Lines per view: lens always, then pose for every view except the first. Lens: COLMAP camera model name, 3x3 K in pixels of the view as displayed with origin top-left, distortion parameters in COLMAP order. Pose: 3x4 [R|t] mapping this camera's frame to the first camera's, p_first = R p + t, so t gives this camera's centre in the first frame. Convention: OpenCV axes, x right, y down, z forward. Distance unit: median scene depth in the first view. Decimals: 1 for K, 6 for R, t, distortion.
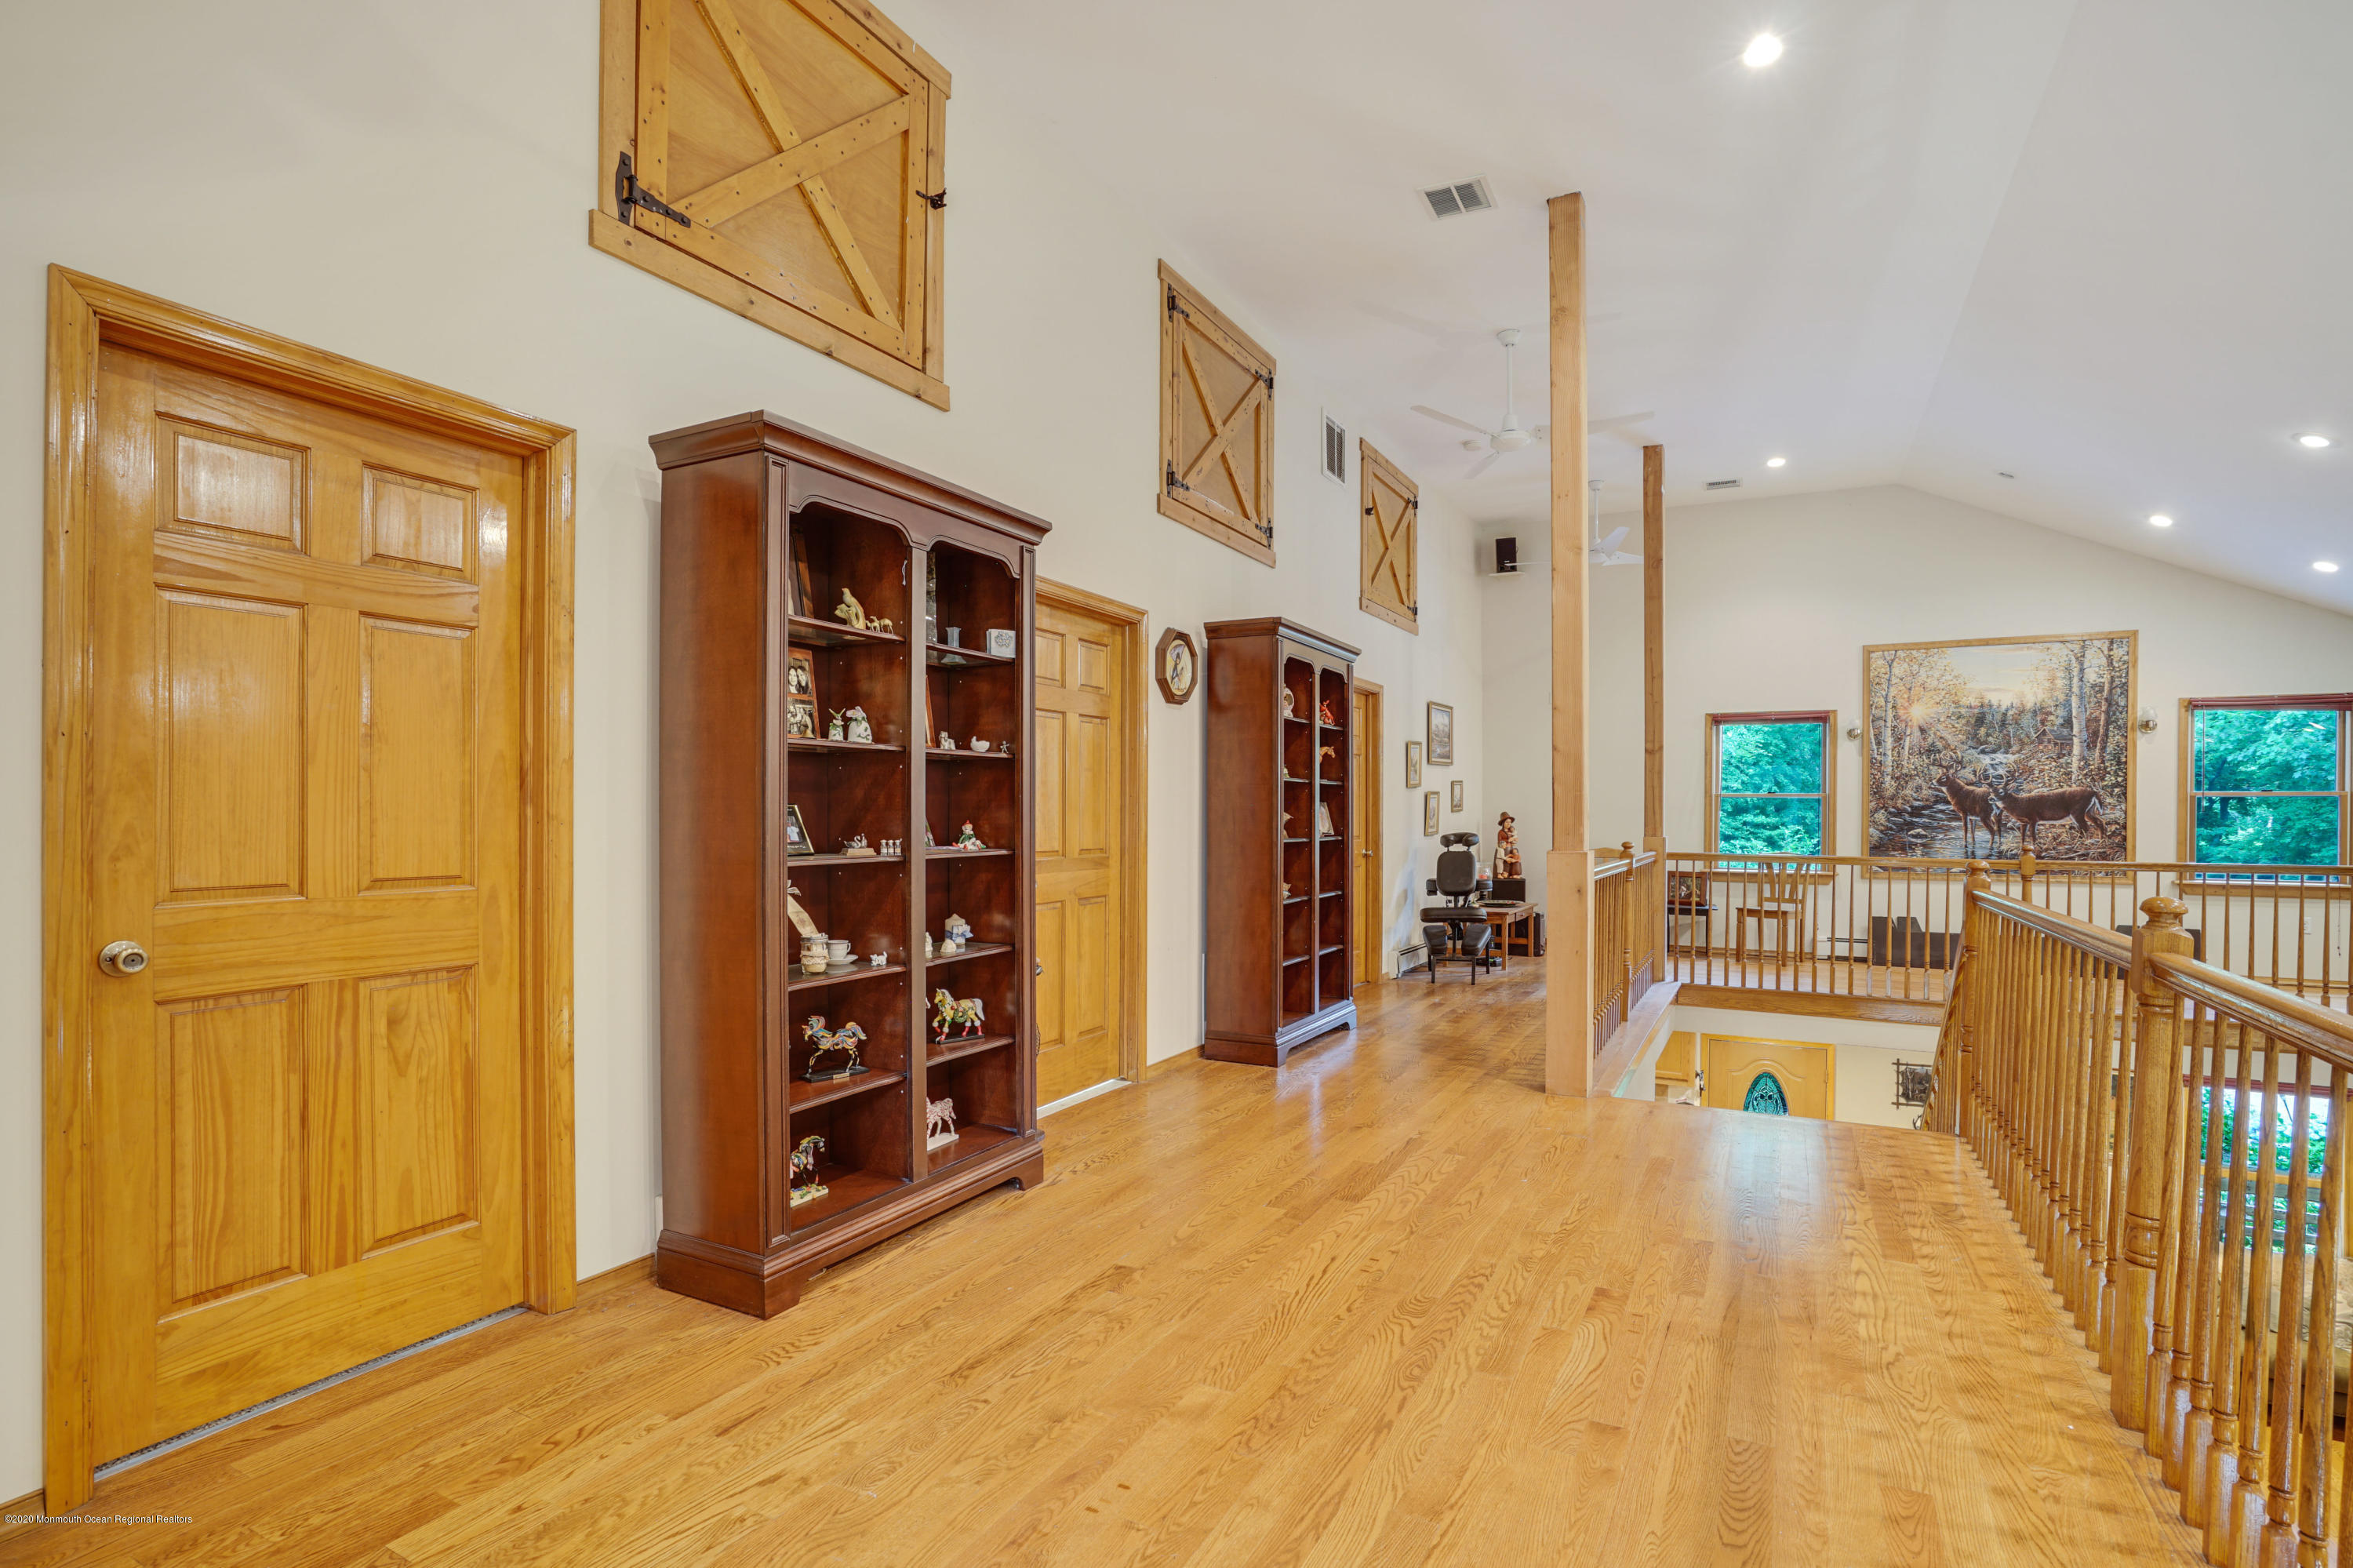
lens RADIAL K [[1094.7, 0, 1181.2], [0, 1094.7, 801.2], [0, 0, 1]] dist [-0.045444, 0.015043]
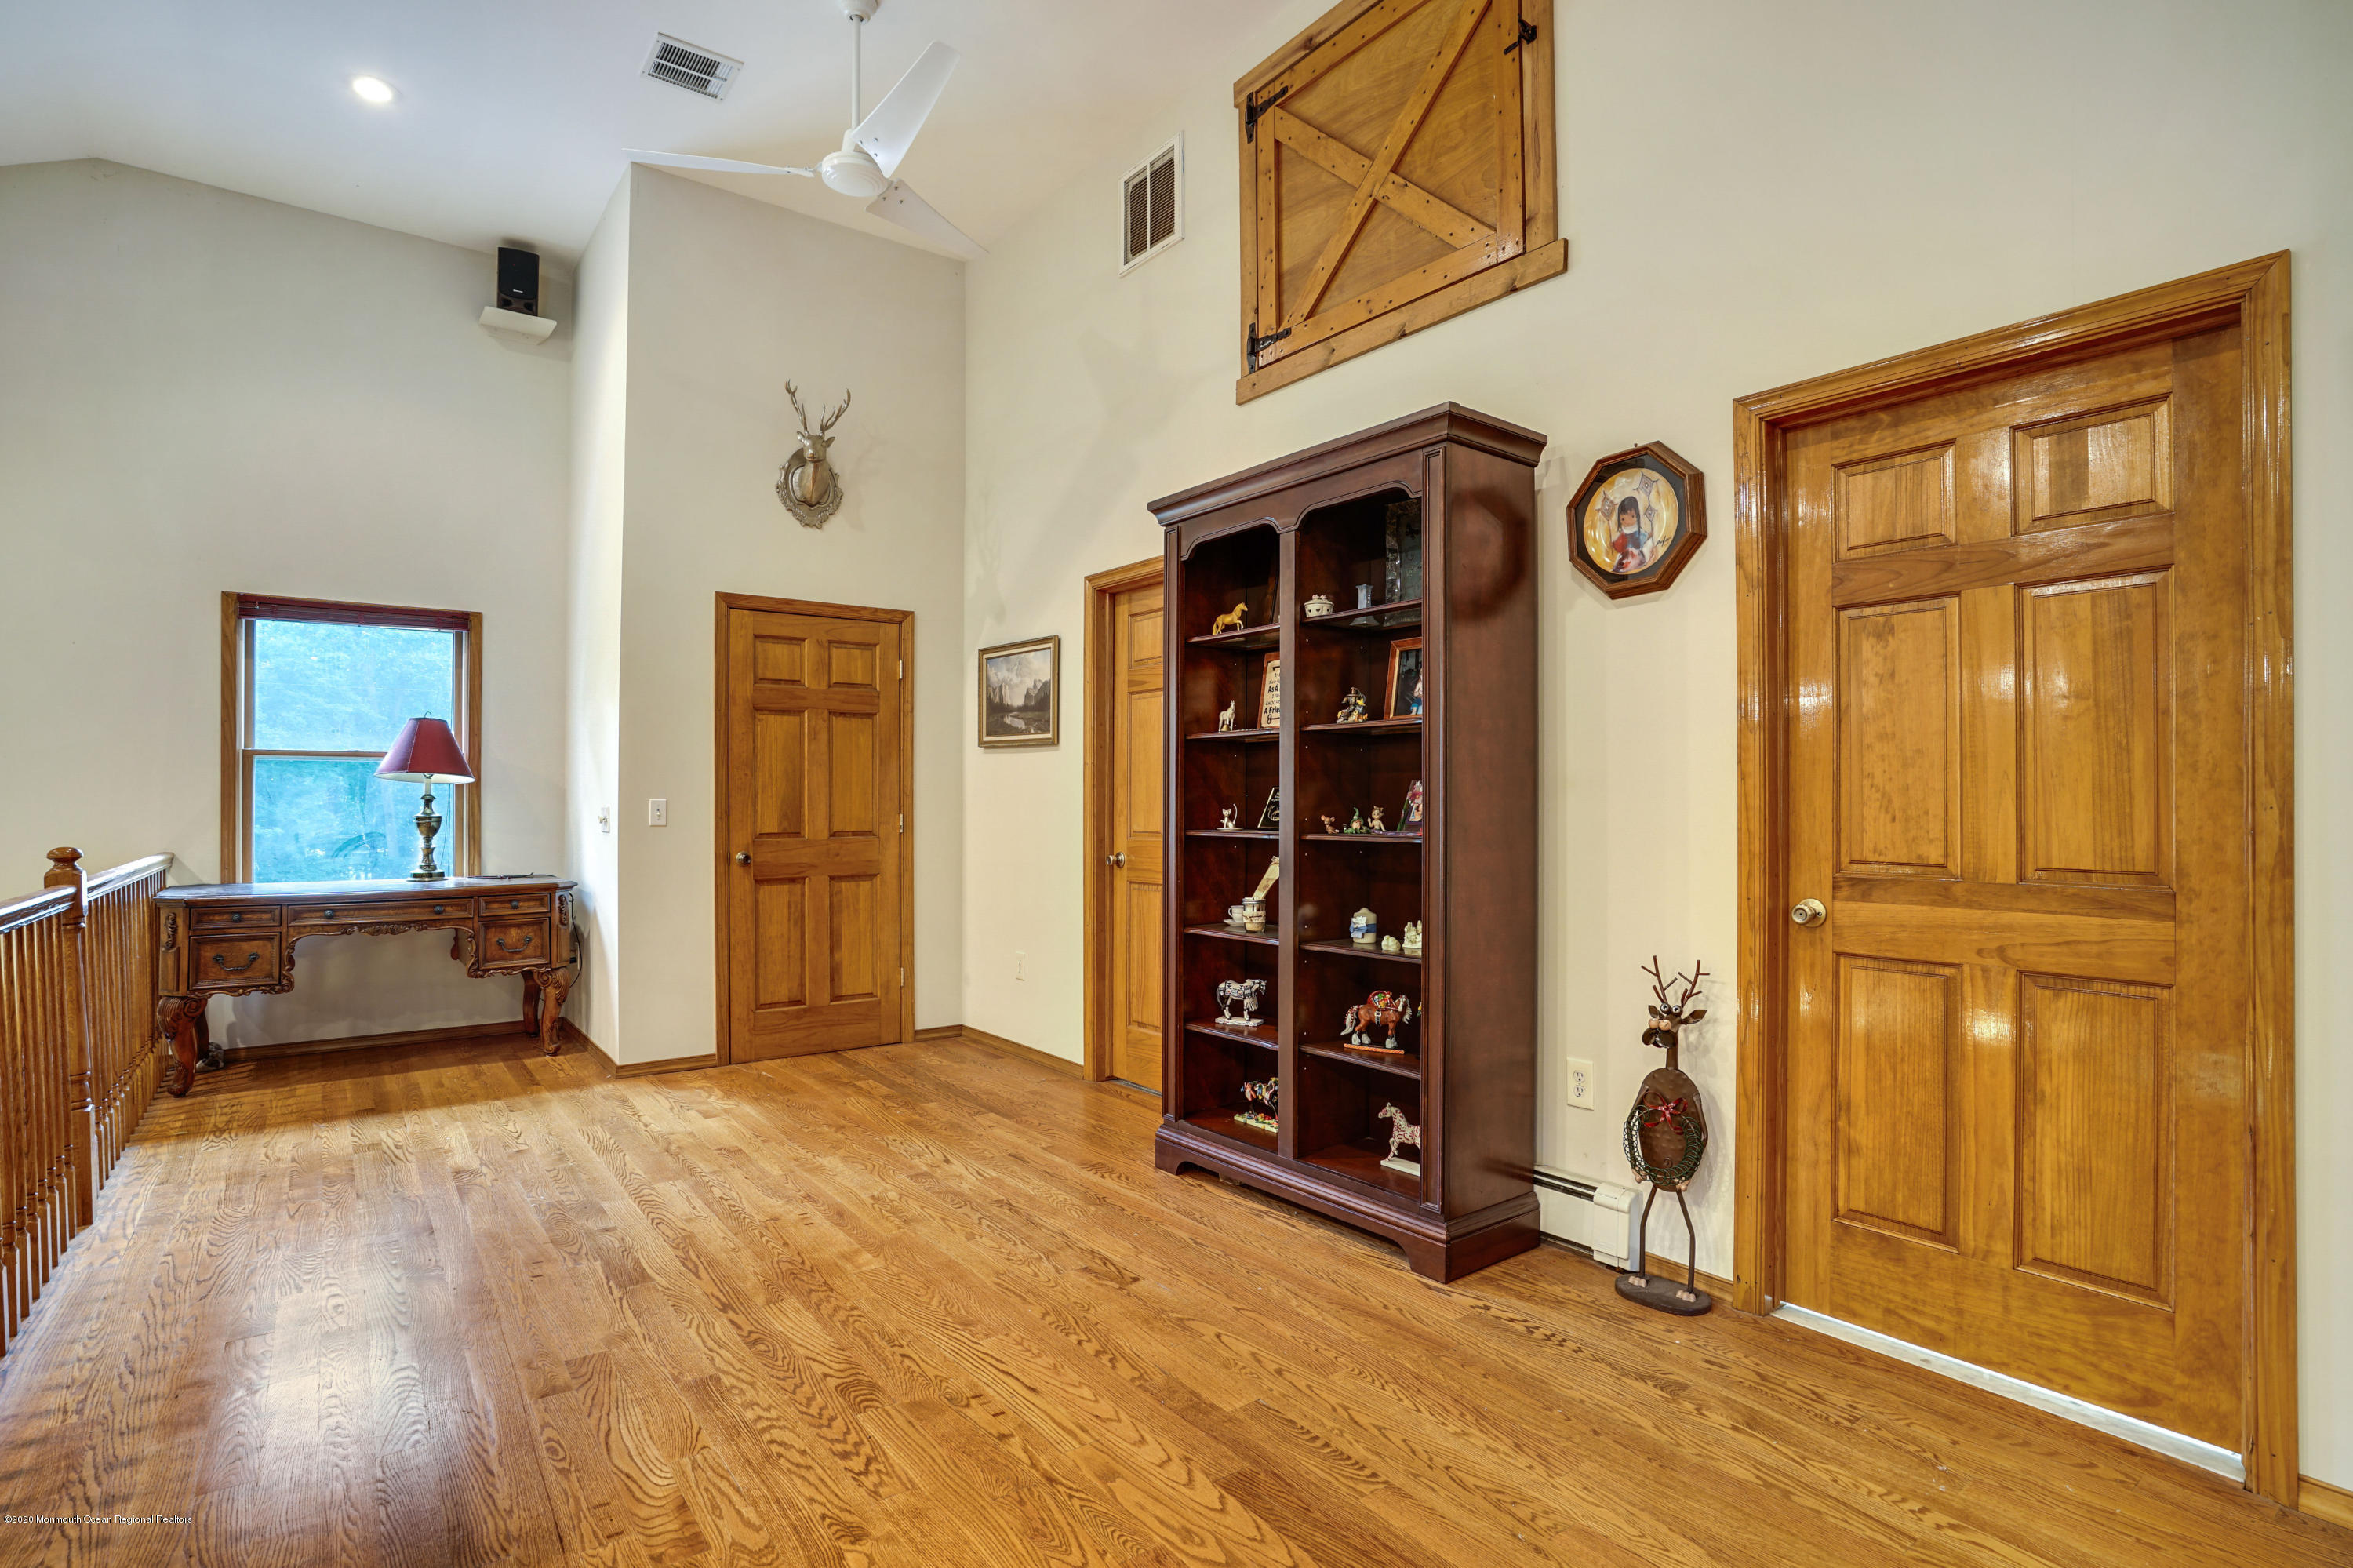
lens RADIAL K [[1130.6, 0, 1168.3], [0, 1130.6, 797.5], [0, 0, 1]] dist [-0.009263, 0.006494]
pose [[-0.400522, -0.014815, -0.916167, 0.836325], [0.006090, 0.999804, -0.018830, 0.036689], [0.916267, -0.013121, -0.400354, 1.440597]]
